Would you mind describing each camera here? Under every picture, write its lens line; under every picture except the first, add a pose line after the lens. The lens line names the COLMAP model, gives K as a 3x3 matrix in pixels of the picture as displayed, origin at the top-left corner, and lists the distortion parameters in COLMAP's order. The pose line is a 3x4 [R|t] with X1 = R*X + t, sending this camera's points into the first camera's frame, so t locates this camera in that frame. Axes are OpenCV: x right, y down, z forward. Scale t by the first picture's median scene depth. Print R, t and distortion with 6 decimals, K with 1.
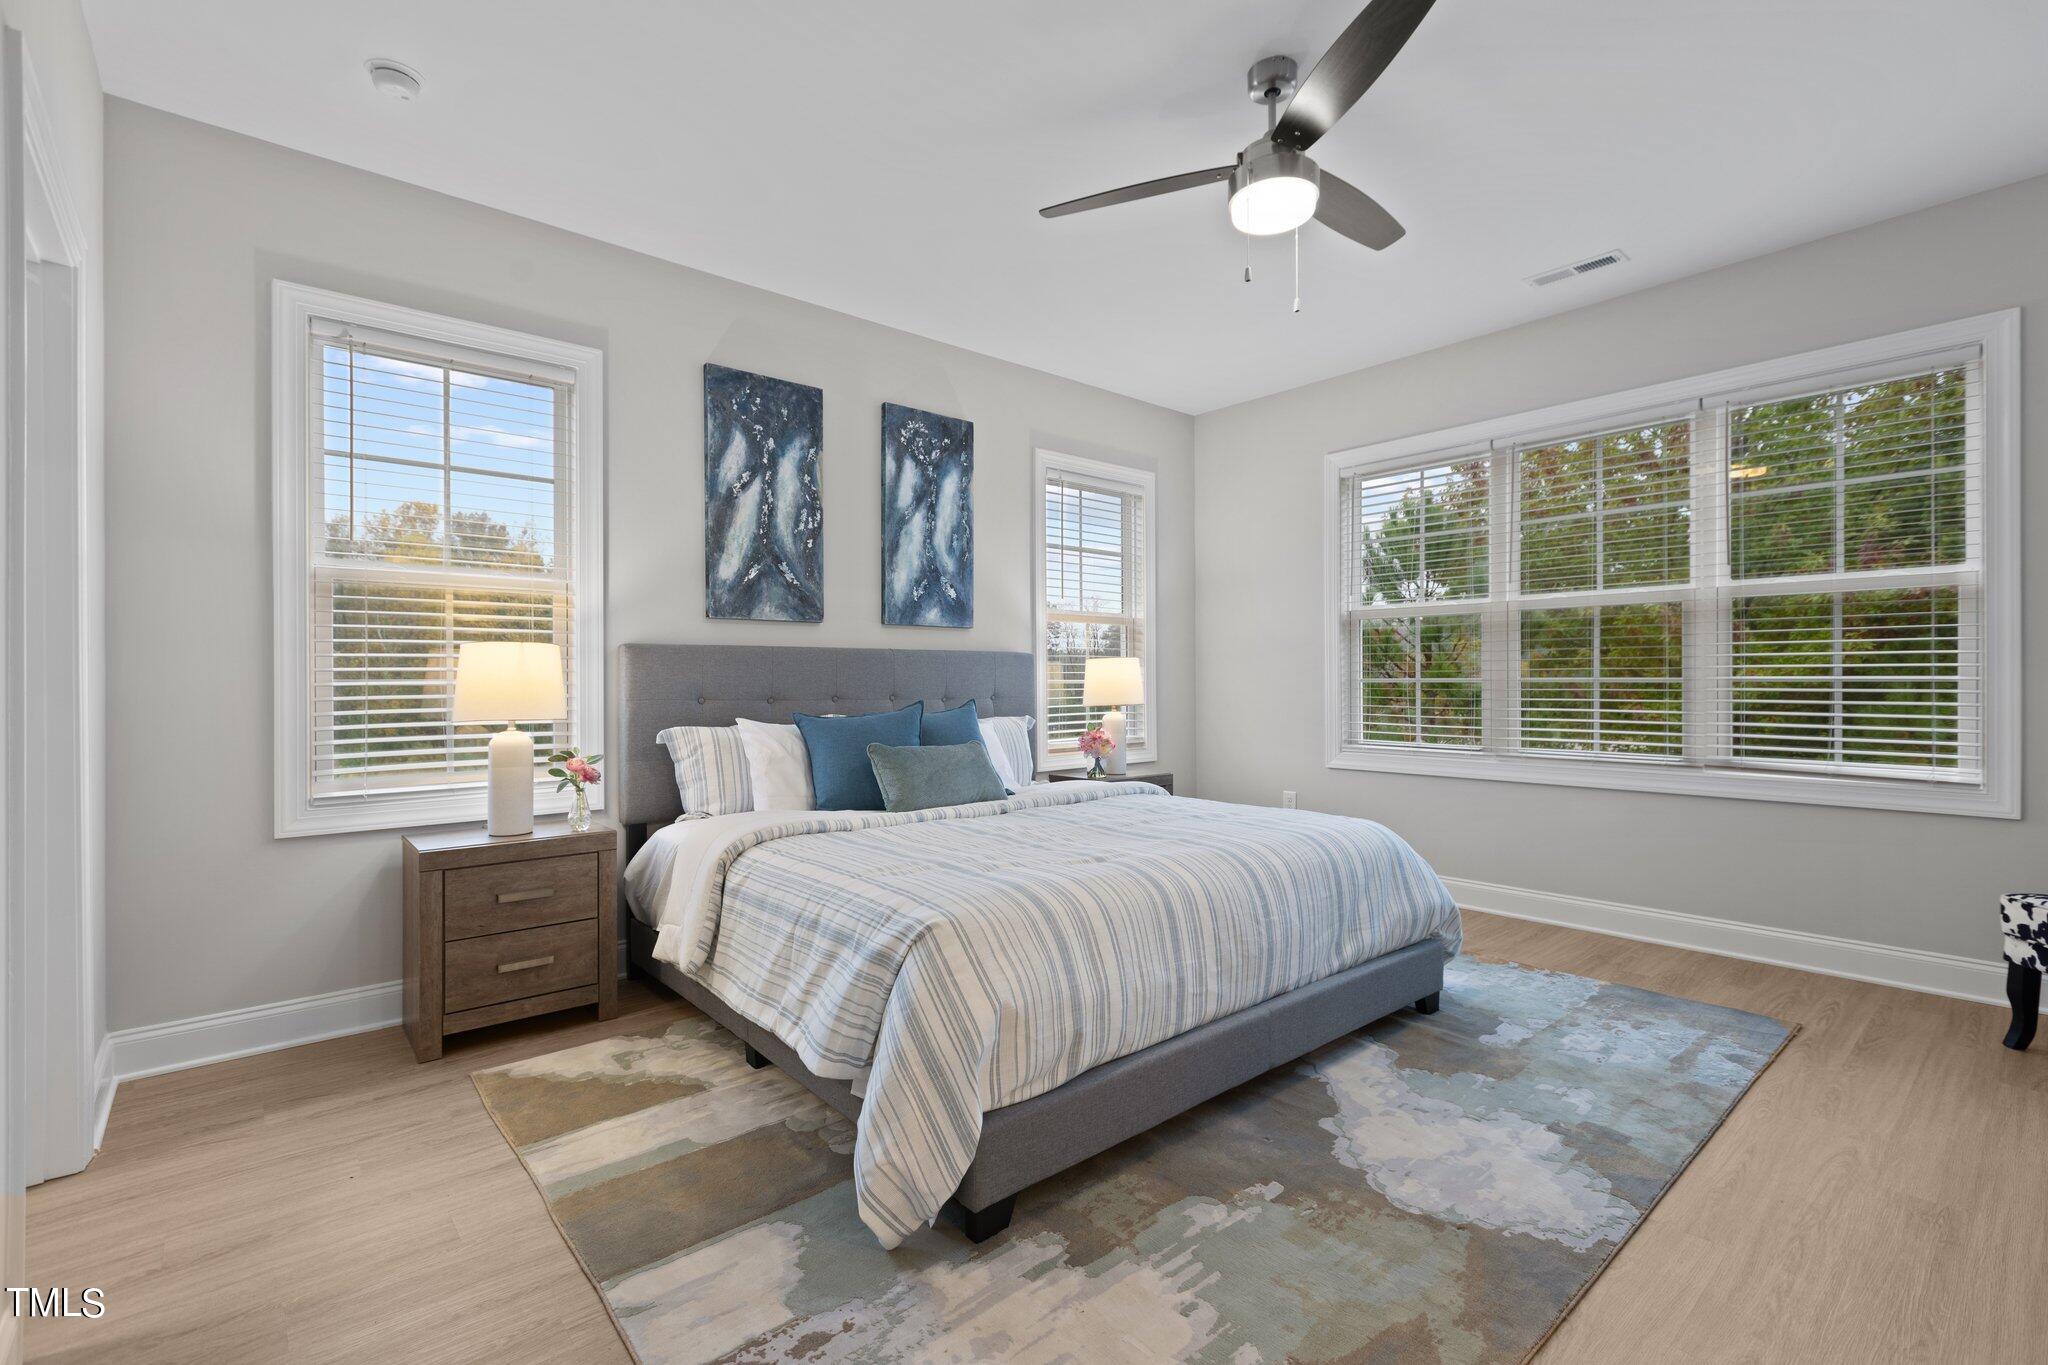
lens RADIAL K [[918.6, 0, 1023.3], [0, 918.6, 679.7], [0, 0, 1]] dist [0.002623, 0.000207]
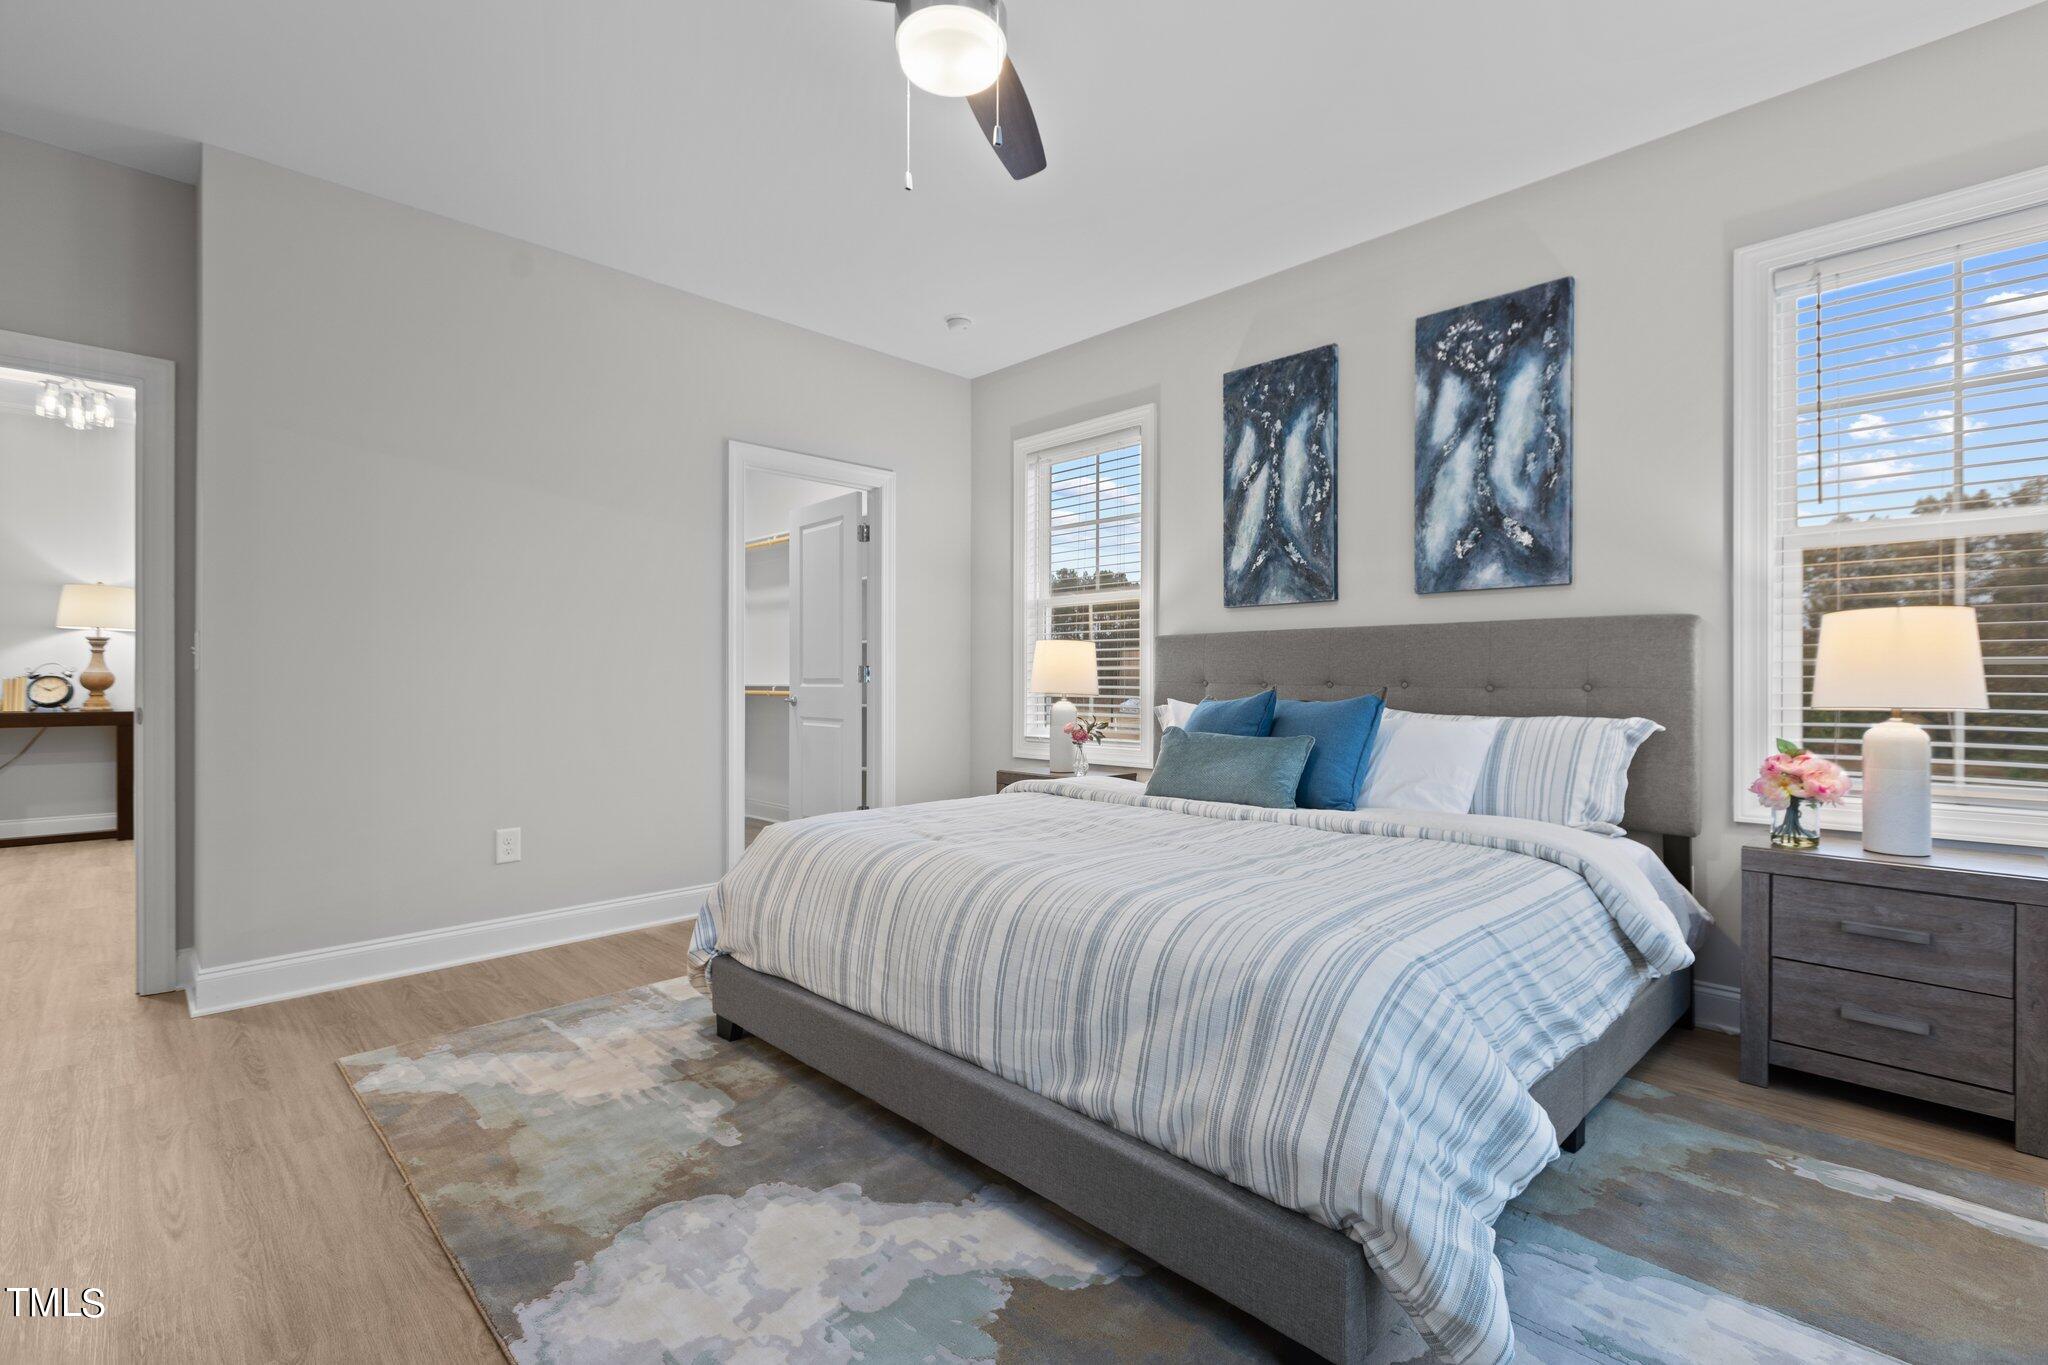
lens RADIAL K [[918.6, 0, 1024.2], [0, 918.6, 679.3], [0, 0, 1]] dist [0.002623, 0.000207]
pose [[0.066383, 0.004301, -0.997785, 0.688770], [0.001553, 0.999989, 0.004414, 0.011603], [0.997793, -0.001842, 0.066376, 0.652240]]
